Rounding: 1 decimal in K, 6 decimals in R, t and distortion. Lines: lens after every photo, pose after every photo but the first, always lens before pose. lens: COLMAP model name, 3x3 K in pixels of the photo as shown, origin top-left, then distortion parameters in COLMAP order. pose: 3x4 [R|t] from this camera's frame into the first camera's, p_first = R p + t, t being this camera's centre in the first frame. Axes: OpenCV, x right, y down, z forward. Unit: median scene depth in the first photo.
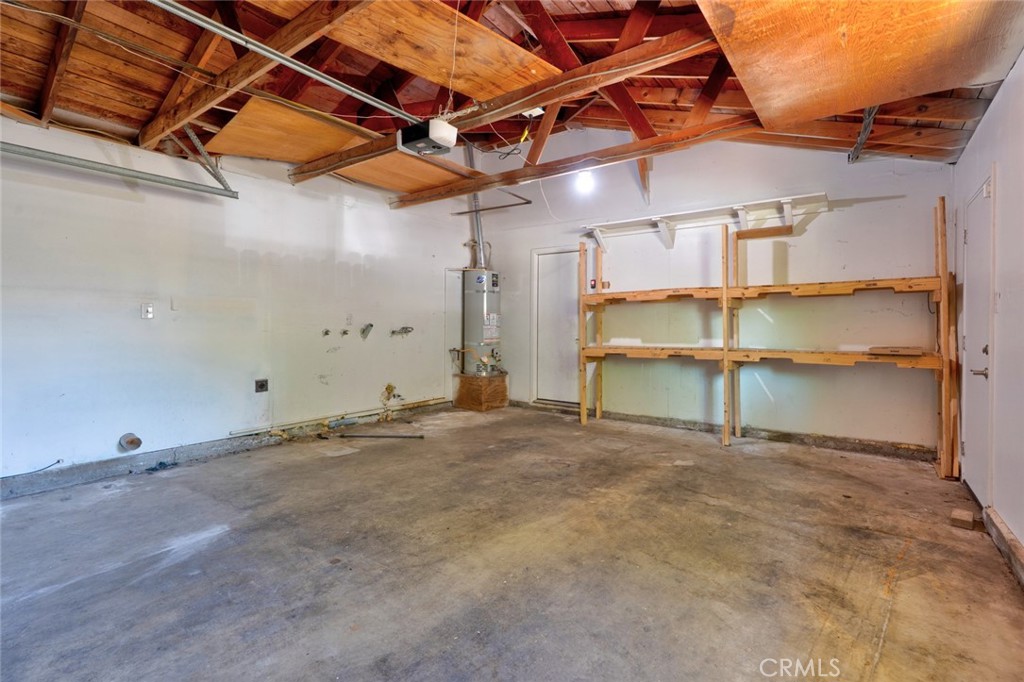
lens RADIAL K [[464.8, 0, 527.1], [0, 464.8, 324.9], [0, 0, 1]] dist [-0.010315, 0.003782]
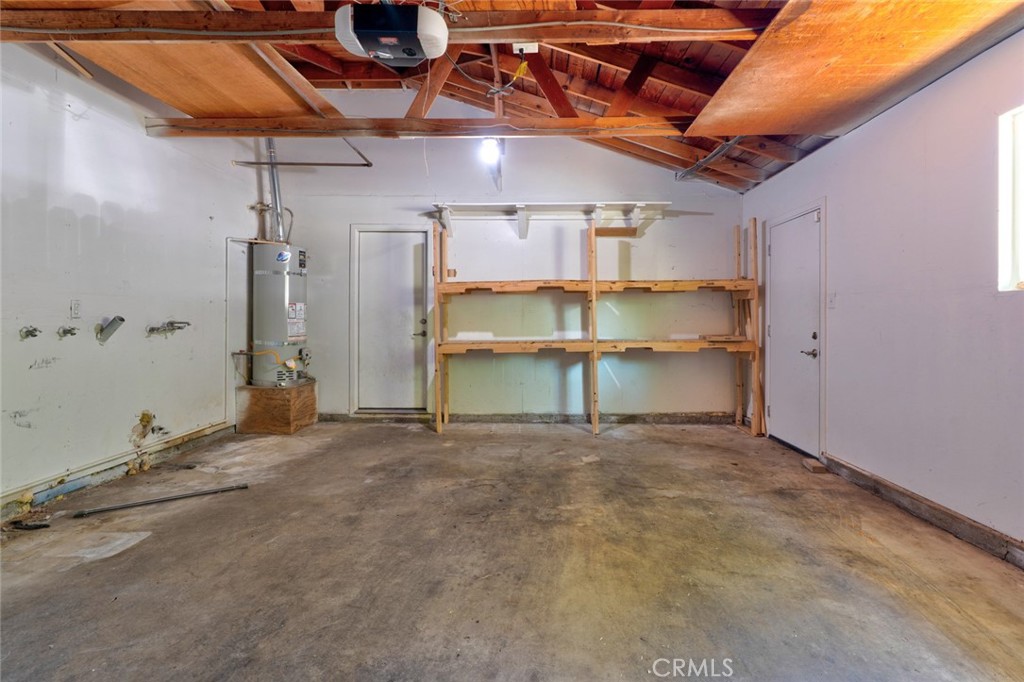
lens RADIAL K [[464.8, 0, 523.7], [0, 464.8, 316.0], [0, 0, 1]] dist [-0.010315, 0.003782]
pose [[0.821613, -0.000717, 0.570046, -0.324630], [0.001888, 0.999997, -0.001463, -0.001878], [-0.570043, 0.002278, 0.821612, 0.267485]]
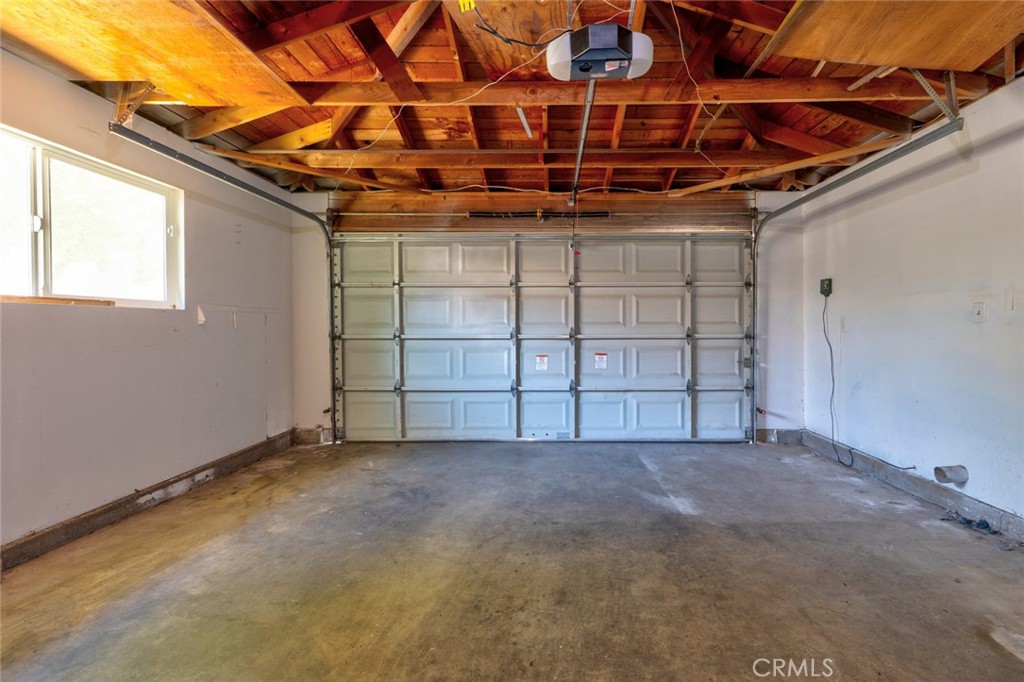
lens RADIAL K [[464.8, 0, 539.7], [0, 464.8, 331.1], [0, 0, 1]] dist [-0.010315, 0.003782]
pose [[-0.819834, 0.003443, -0.572592, 0.181869], [-0.002495, 0.999951, 0.009585, -0.005124], [0.572596, 0.009287, -0.819785, 1.119701]]
